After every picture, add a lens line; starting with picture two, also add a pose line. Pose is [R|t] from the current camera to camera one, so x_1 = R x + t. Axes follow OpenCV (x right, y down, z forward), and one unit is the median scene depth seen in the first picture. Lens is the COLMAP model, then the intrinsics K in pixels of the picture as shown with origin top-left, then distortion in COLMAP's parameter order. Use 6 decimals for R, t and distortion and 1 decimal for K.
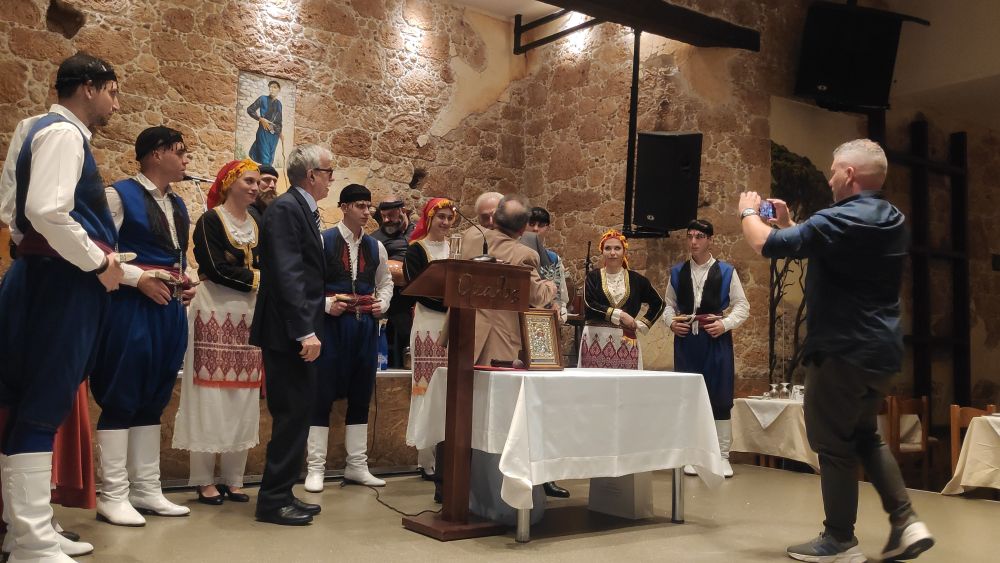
lens RADIAL K [[912.9, 0, 500.0], [0, 912.9, 281.5], [0, 0, 1]] dist [0.075171, -0.205587]
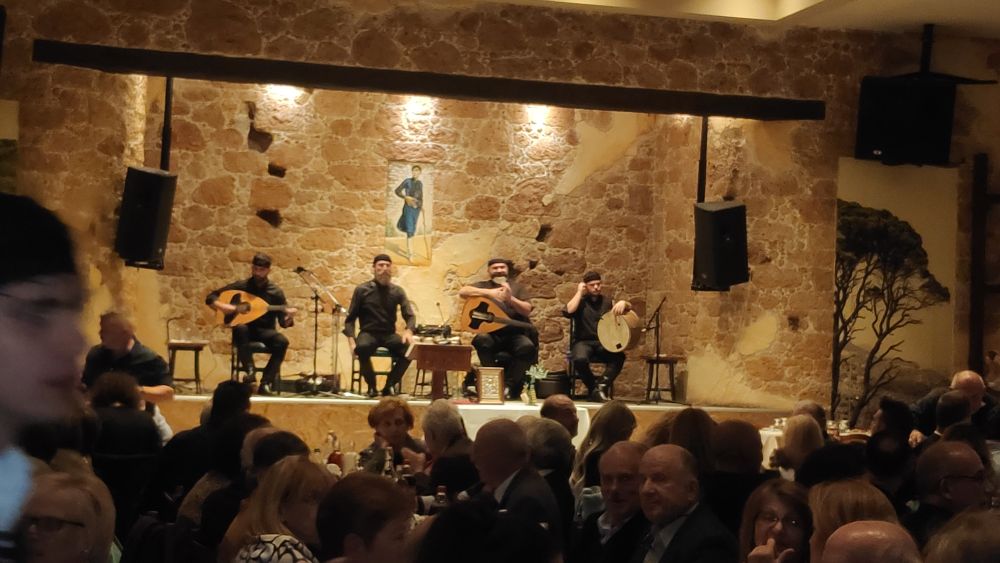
lens RADIAL K [[1607.2, 0, 500.0], [0, 1607.2, 281.5], [0, 0, 1]] dist [0.253537, -0.791903]
pose [[0.936220, -0.002036, -0.351409, 0.617686], [0.013885, 0.999417, 0.031202, -0.124965], [0.351140, -0.034091, 0.935702, -0.994488]]
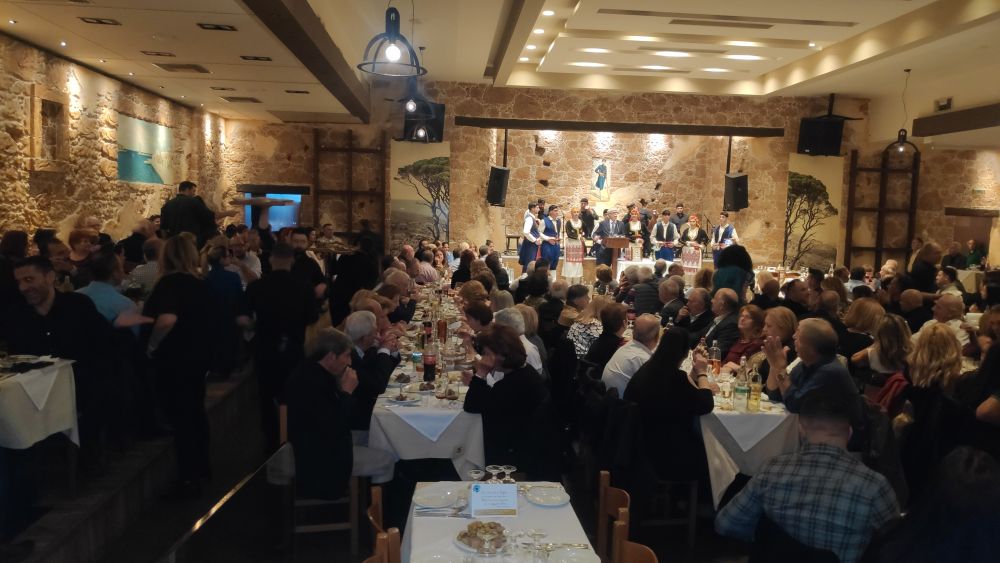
lens RADIAL K [[709.4, 0, 500.0], [0, 709.4, 281.5], [0, 0, 1]] dist [0.073952, -0.179445]
pose [[0.858307, 0.047738, -0.510912, 0.654708], [0.033048, 0.988454, 0.147876, -0.175870], [0.512072, -0.143808, 0.846819, -1.172206]]
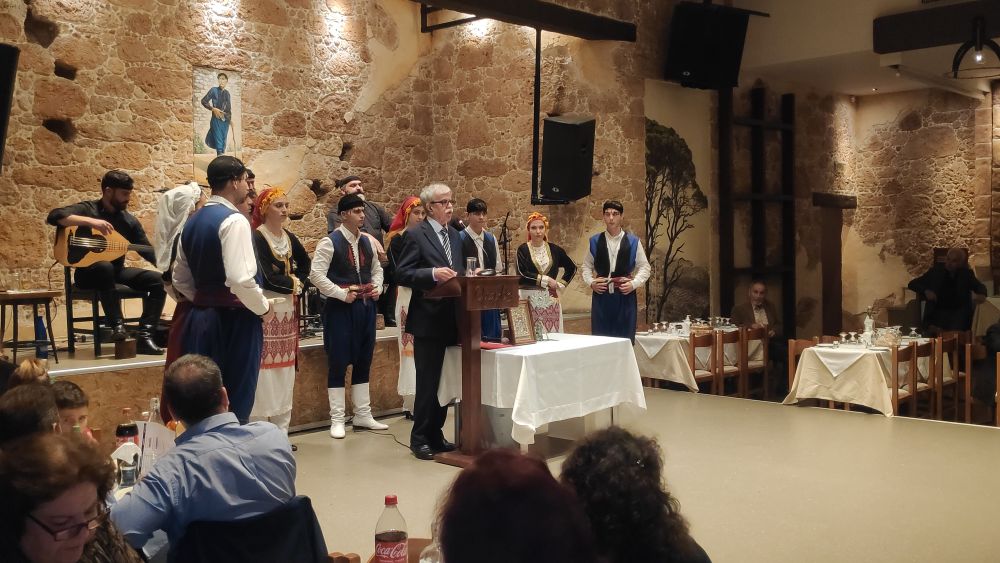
lens RADIAL K [[958.5, 0, 500.0], [0, 958.5, 281.5], [0, 0, 1]] dist [0.101839, -0.269611]
pose [[0.981810, -0.046304, 0.184136, -0.140242], [0.024901, 0.992832, 0.116895, -0.094416], [-0.188229, -0.110184, 0.975925, -0.231093]]
